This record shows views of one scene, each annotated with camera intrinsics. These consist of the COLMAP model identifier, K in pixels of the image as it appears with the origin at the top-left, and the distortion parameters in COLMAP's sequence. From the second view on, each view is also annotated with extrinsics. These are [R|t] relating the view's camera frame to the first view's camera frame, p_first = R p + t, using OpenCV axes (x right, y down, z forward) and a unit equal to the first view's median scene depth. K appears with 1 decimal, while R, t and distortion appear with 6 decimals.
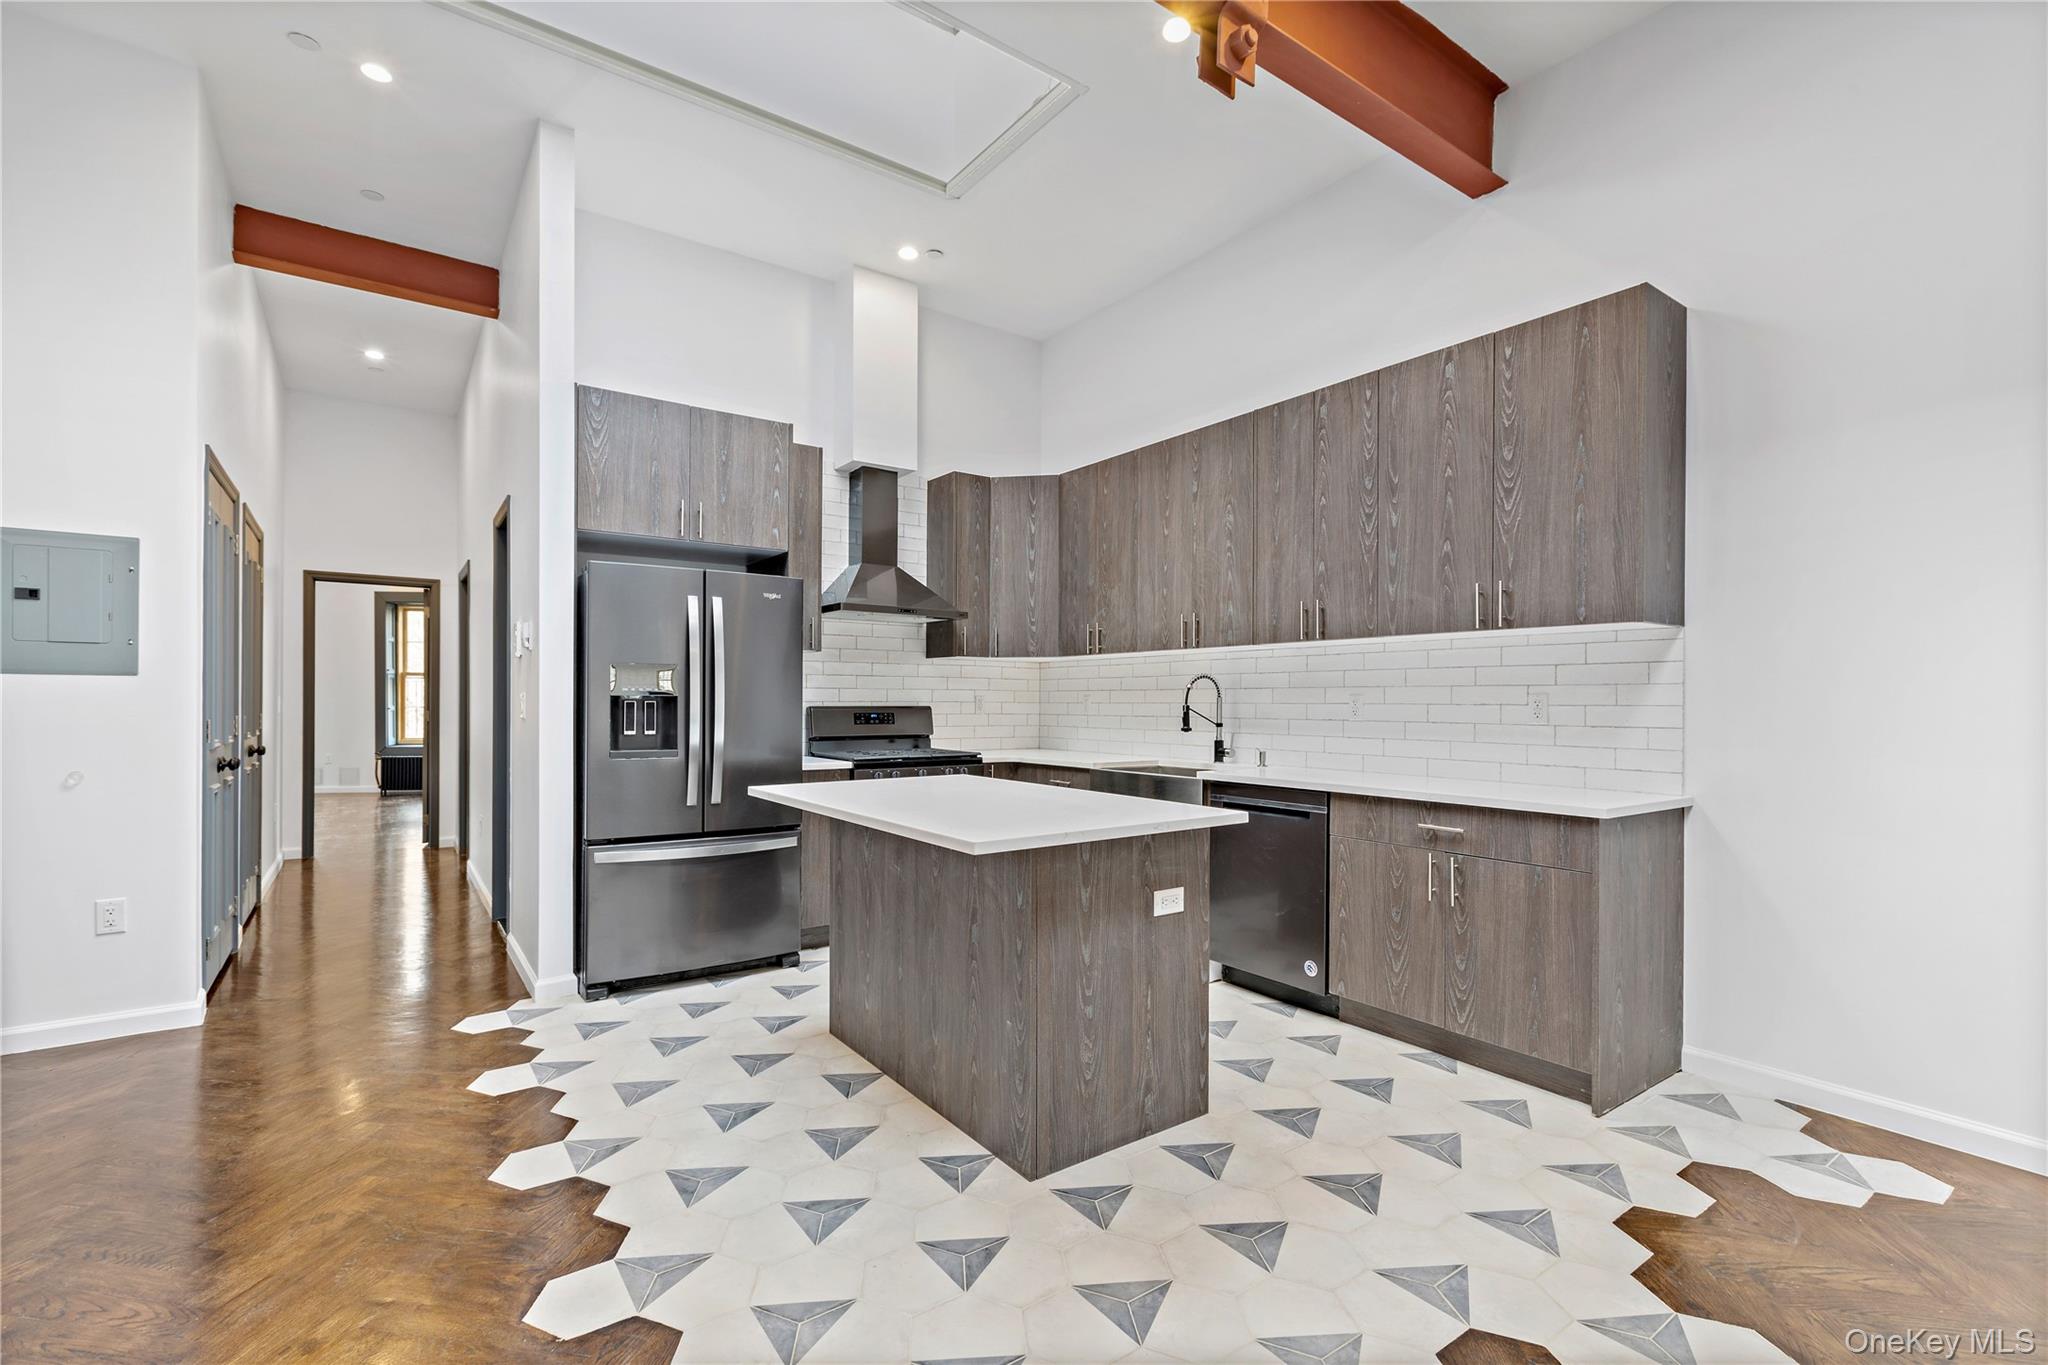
lens RADIAL K [[914.1, 0, 1022.6], [0, 914.1, 691.3], [0, 0, 1]] dist [0.001531, 0.000676]
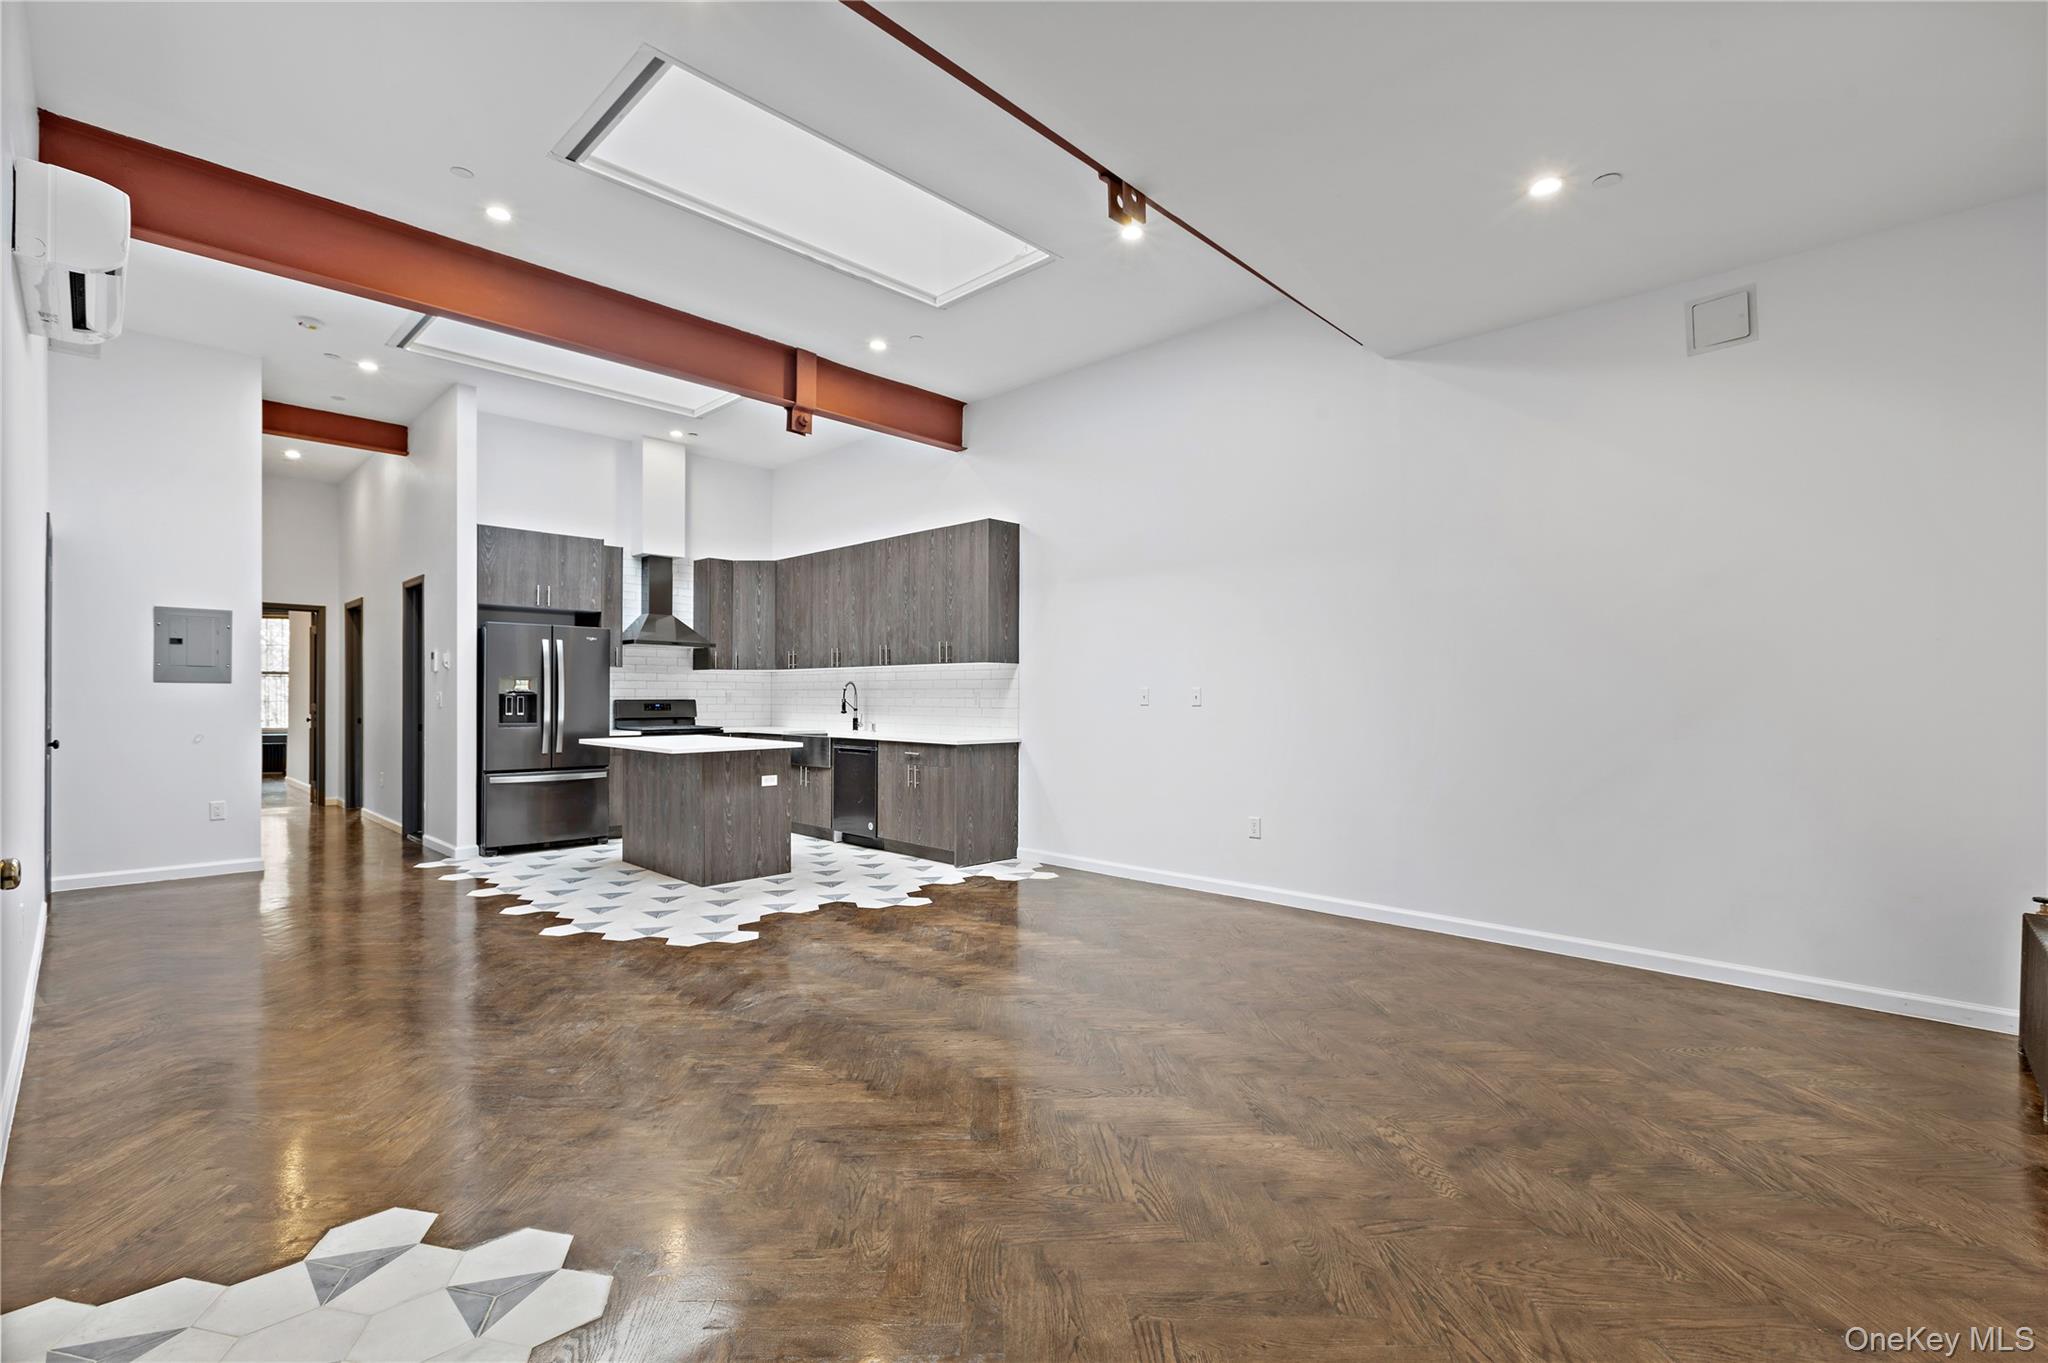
lens RADIAL K [[914.1, 0, 1028.3], [0, 914.1, 690.9], [0, 0, 1]] dist [0.001531, 0.000676]
pose [[0.983957, -0.000001, 0.178403, 0.257083], [-0.000926, 0.999986, 0.005115, -0.010952], [-0.178401, -0.005198, 0.983944, -0.947734]]
